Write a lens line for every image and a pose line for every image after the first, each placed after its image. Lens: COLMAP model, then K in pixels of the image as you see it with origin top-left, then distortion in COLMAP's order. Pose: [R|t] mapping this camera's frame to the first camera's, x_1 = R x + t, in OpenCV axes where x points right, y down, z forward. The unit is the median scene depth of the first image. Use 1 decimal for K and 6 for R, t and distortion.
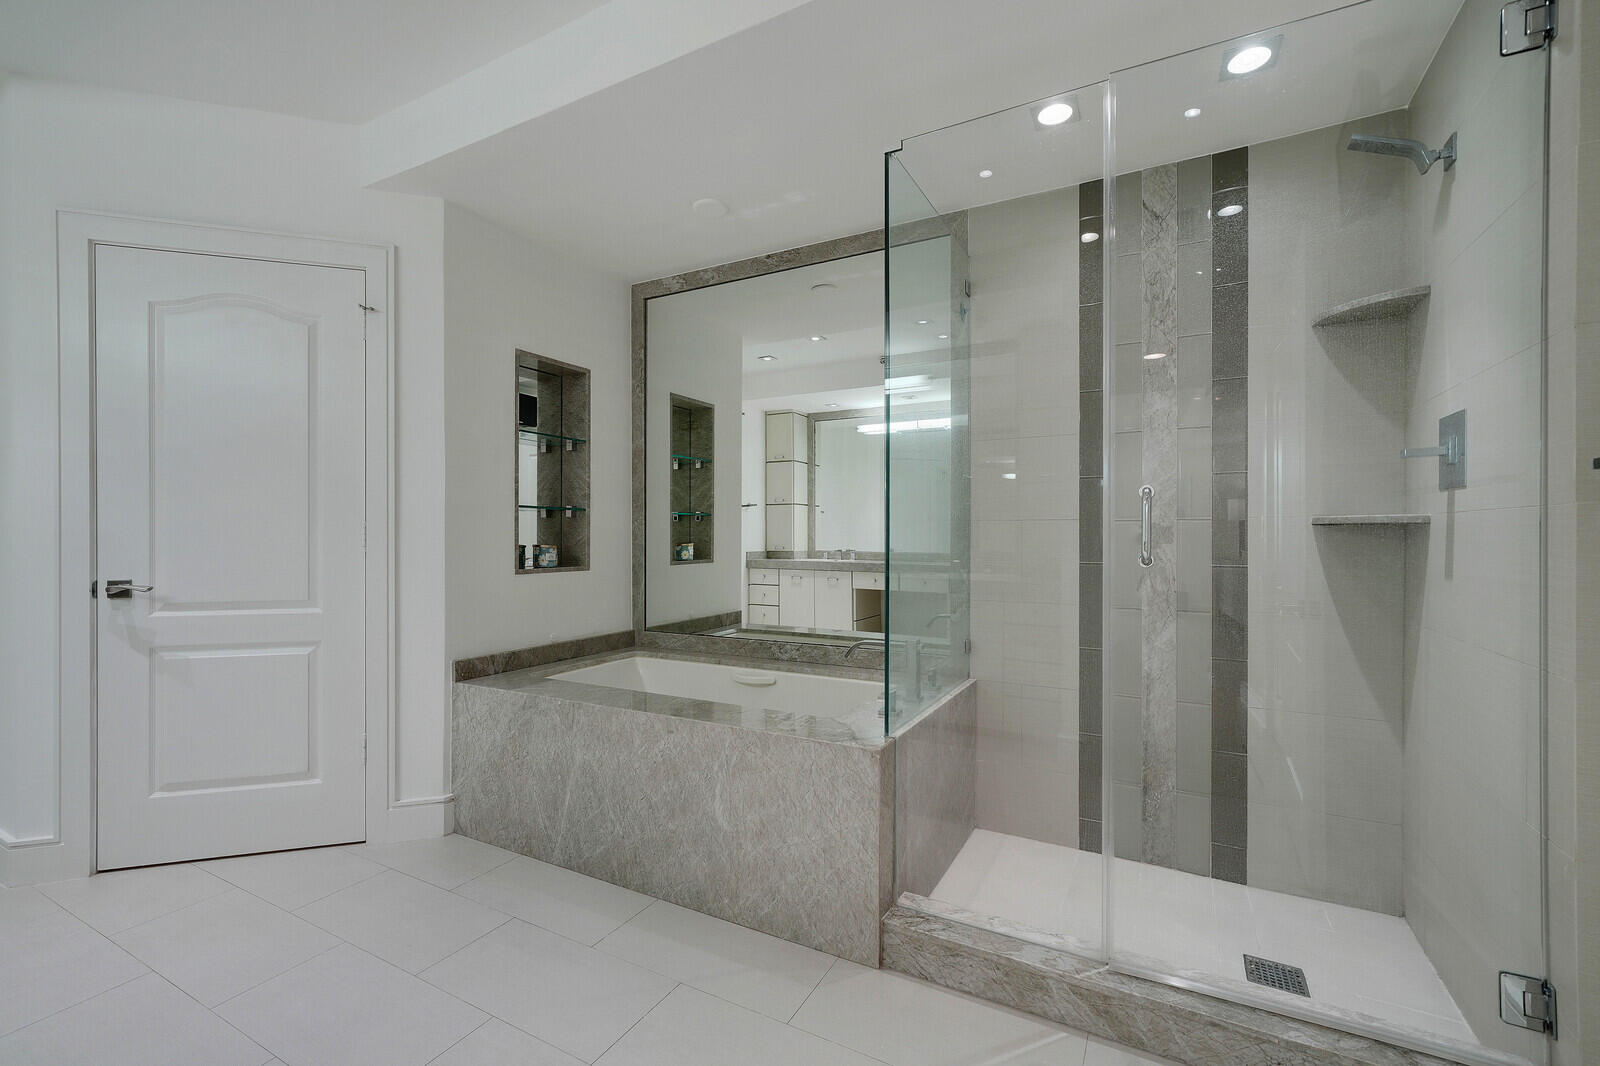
lens RADIAL K [[656.3, 0, 804.3], [0, 656.3, 541.0], [0, 0, 1]] dist [0.000424, 0.000516]
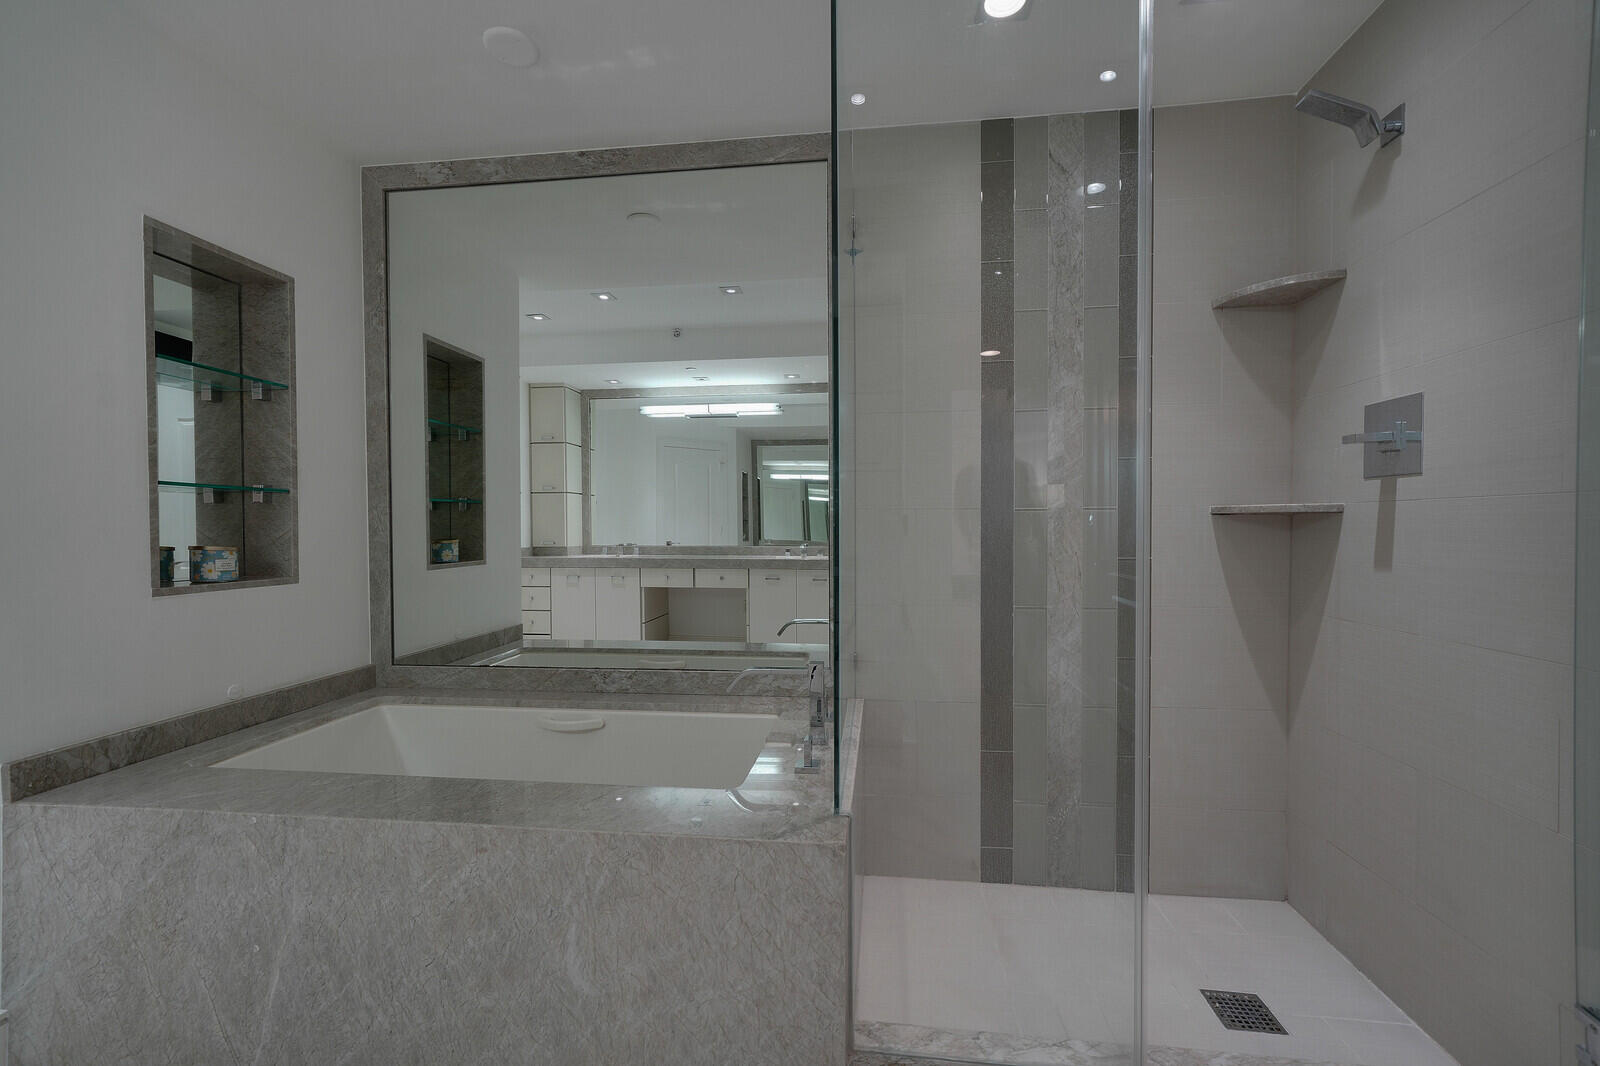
lens RADIAL K [[656.3, 0, 804.3], [0, 656.3, 541.0], [0, 0, 1]] dist [0.000424, 0.000516]
pose [[0.934796, -0.012504, 0.354964, -0.086286], [0.008347, 0.999878, 0.013239, -0.002197], [-0.355087, -0.009413, 0.934786, 0.204386]]
